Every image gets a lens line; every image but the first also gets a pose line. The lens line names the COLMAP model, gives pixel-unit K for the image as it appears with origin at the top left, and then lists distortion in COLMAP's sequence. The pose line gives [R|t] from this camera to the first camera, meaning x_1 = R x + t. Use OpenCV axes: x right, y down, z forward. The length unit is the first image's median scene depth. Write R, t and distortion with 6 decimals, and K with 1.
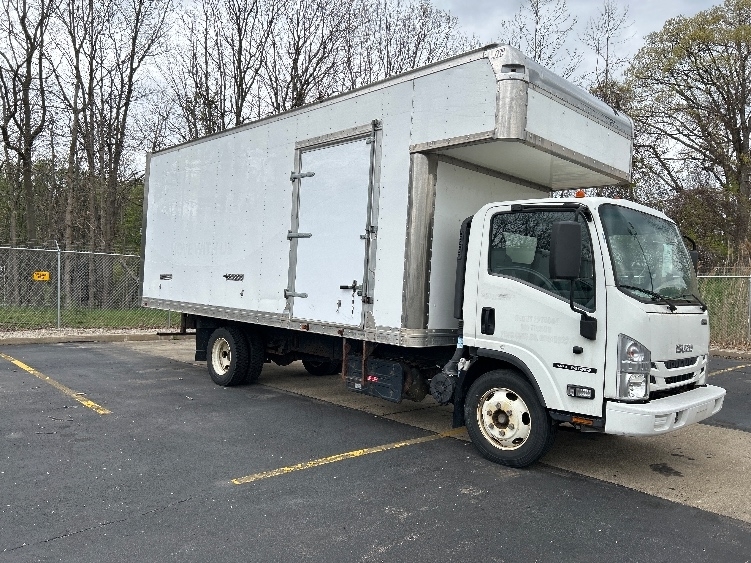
lens RADIAL K [[559.5, 0, 375.5], [0, 559.5, 281.5], [0, 0, 1]] dist [0.038833, -0.000347]
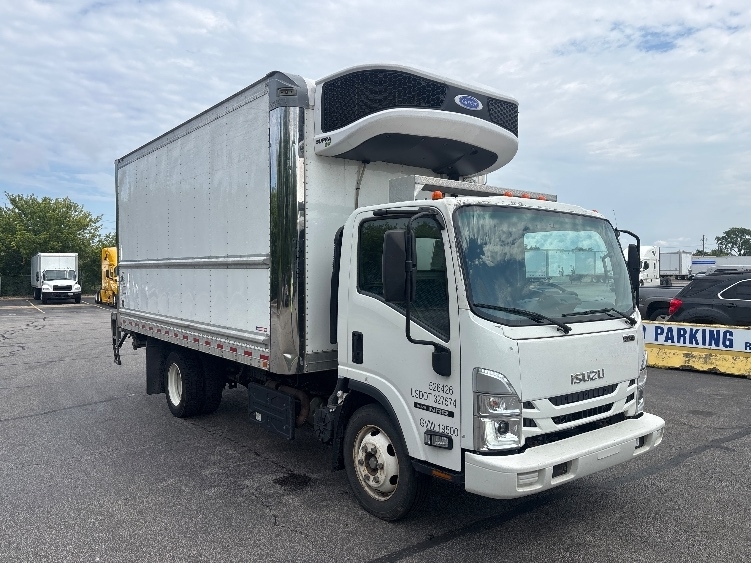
lens RADIAL K [[559.5, 0, 375.5], [0, 559.5, 281.5], [0, 0, 1]] dist [0.038833, -0.000347]
pose [[0.992341, -0.043180, -0.115733, 0.337170], [0.046120, 0.998675, 0.022845, -0.048919], [0.114593, -0.028007, 0.993018, 0.169686]]
